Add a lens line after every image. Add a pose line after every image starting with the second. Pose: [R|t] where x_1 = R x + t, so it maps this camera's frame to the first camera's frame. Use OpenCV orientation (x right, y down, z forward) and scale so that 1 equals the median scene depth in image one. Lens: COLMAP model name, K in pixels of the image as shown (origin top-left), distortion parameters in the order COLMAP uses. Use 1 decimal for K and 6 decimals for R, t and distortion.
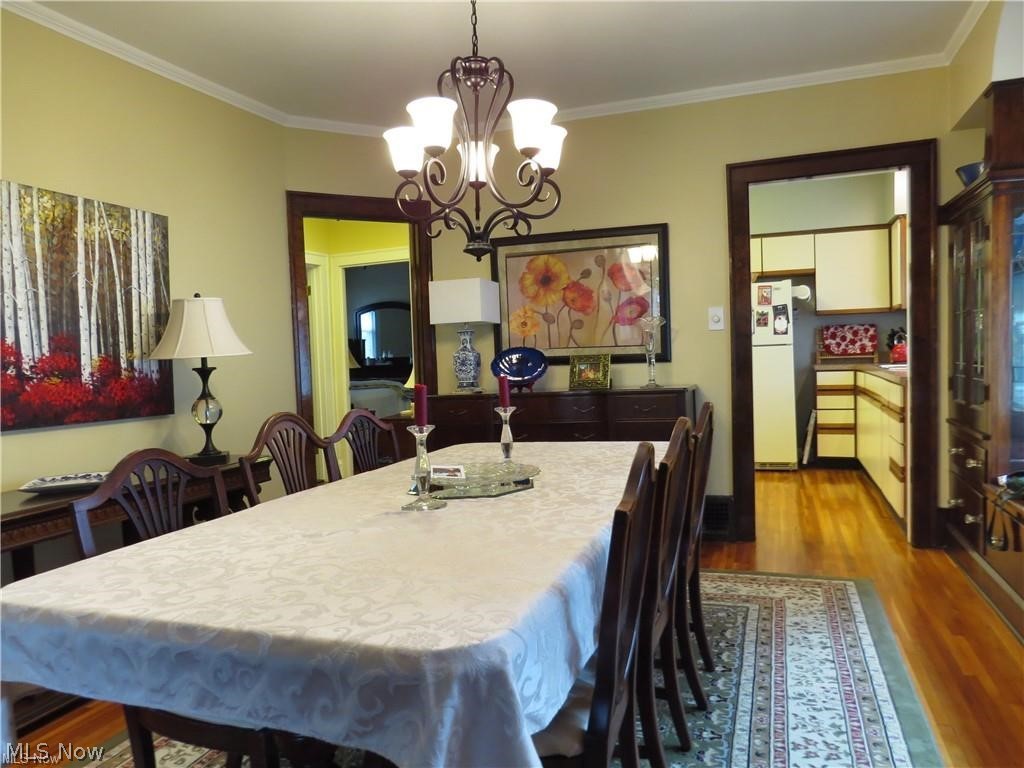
lens RADIAL K [[725.7, 0, 511.8], [0, 725.7, 386.0], [0, 0, 1]] dist [0.001240, -0.002775]
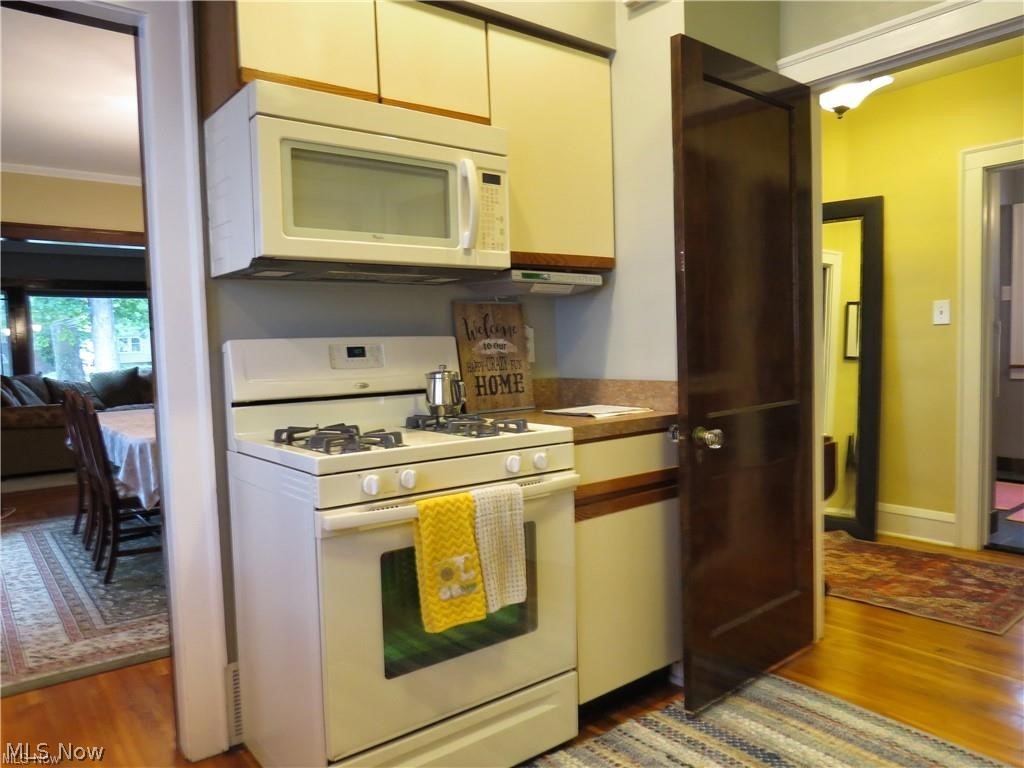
lens RADIAL K [[725.7, 0, 511.9], [0, 725.7, 385.9], [0, 0, 1]] dist [0.001240, -0.002775]
pose [[-0.525959, 0.105175, -0.843982, 0.840767], [0.010111, 0.993028, 0.117448, -0.133410], [0.850450, 0.053239, -0.523355, 1.979623]]
